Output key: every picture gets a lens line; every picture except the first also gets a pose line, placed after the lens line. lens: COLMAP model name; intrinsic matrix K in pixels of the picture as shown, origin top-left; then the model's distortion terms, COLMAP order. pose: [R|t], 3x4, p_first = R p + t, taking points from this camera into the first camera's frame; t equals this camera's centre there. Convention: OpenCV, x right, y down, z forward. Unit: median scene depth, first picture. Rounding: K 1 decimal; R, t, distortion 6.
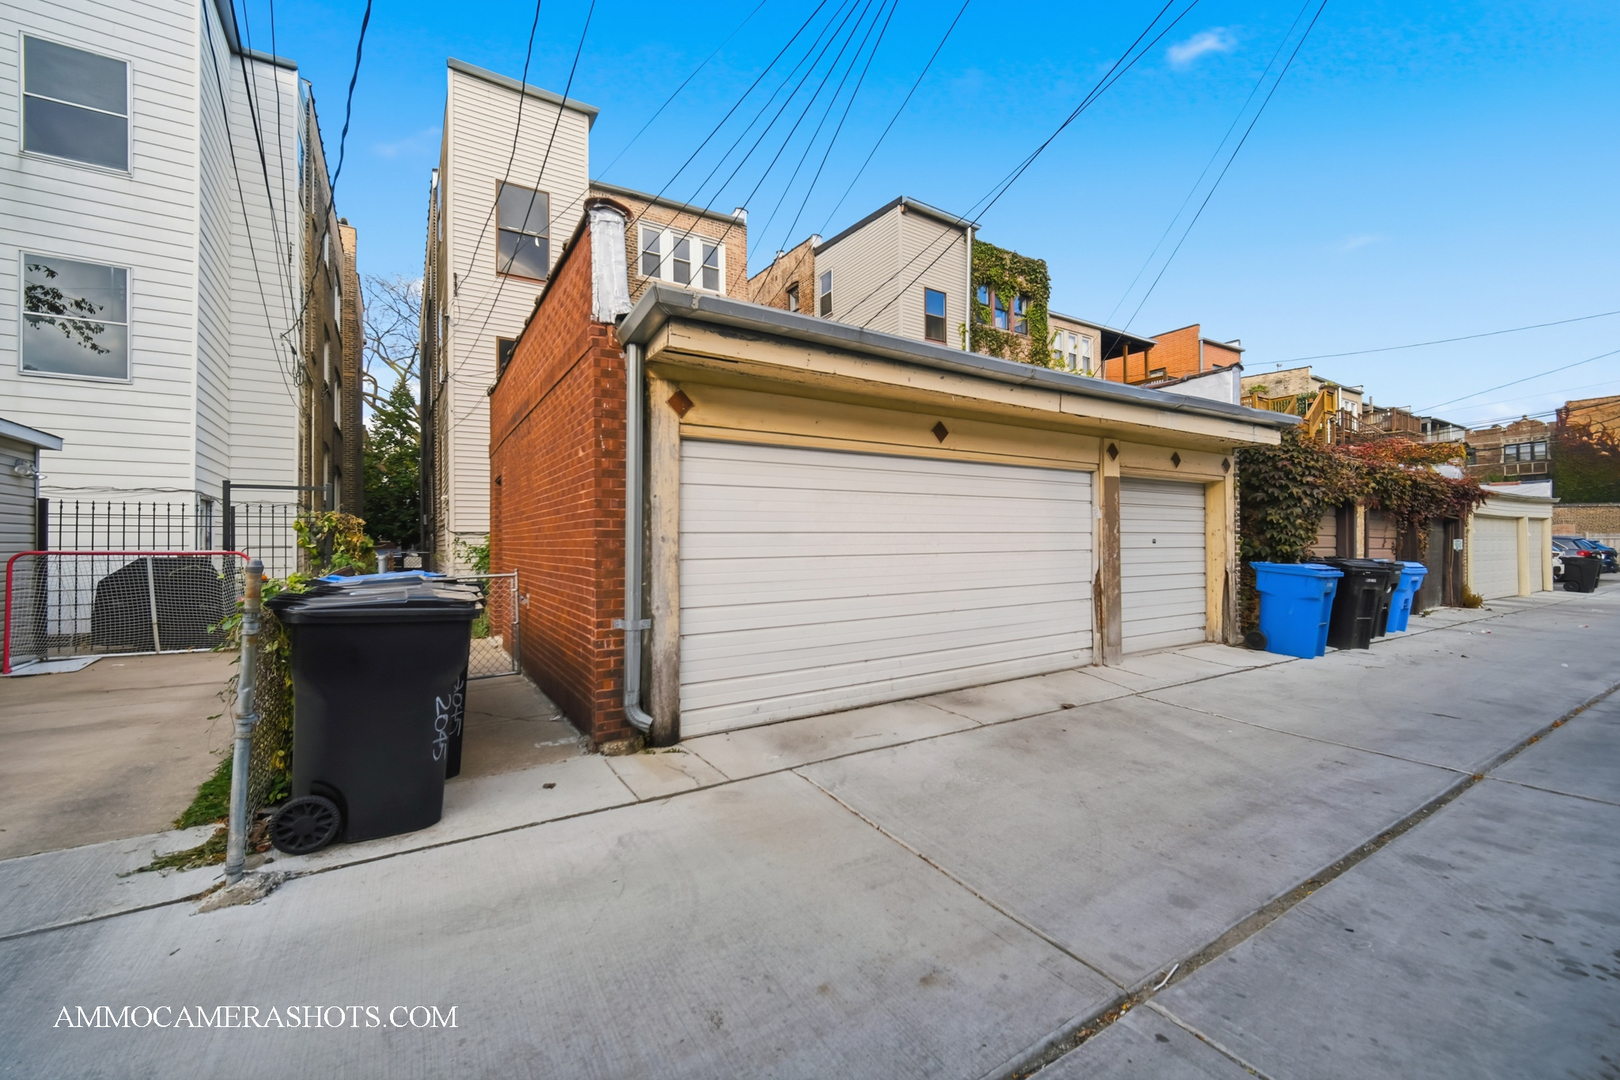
lens RADIAL K [[643.1, 0, 818.7], [0, 643.1, 529.9], [0, 0, 1]] dist [-0.002015, 0.000285]
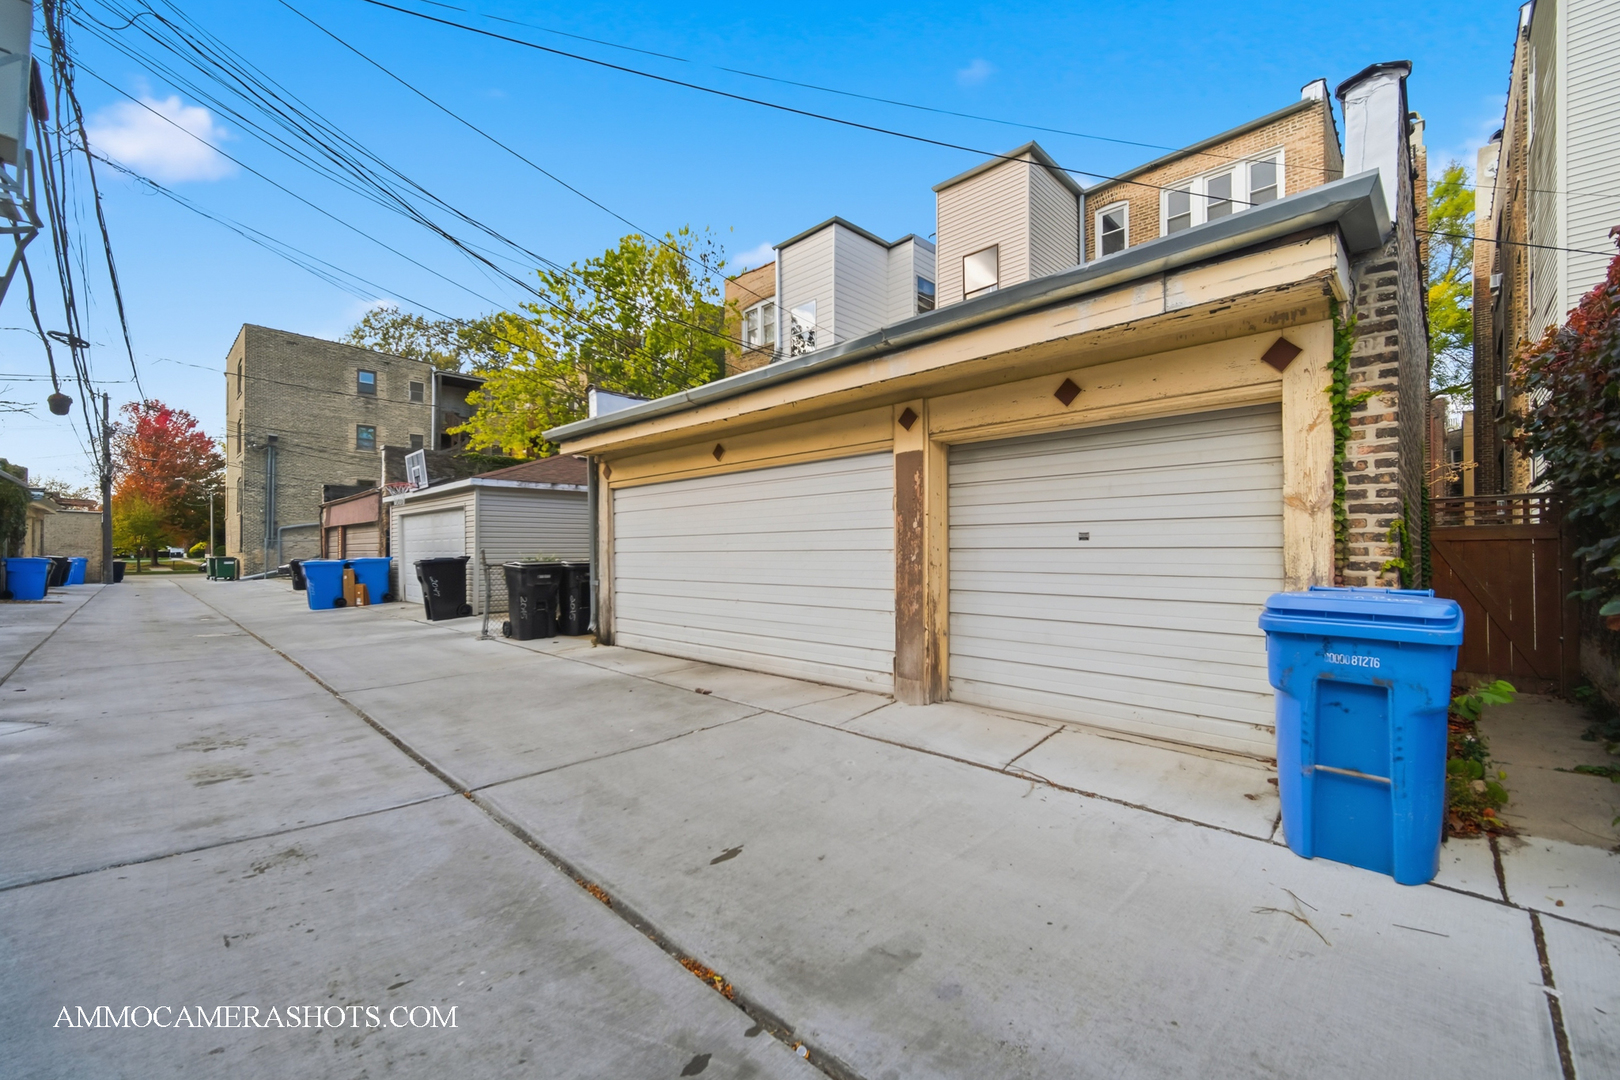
lens RADIAL K [[648.5, 0, 825.8], [0, 648.5, 533.8], [0, 0, 1]] dist [0.001690, 0.000398]
pose [[0.244049, -0.016138, -0.969629, 1.419289], [0.024995, 0.999634, -0.010346, 0.021400], [0.969441, -0.021711, 0.244363, 0.879154]]
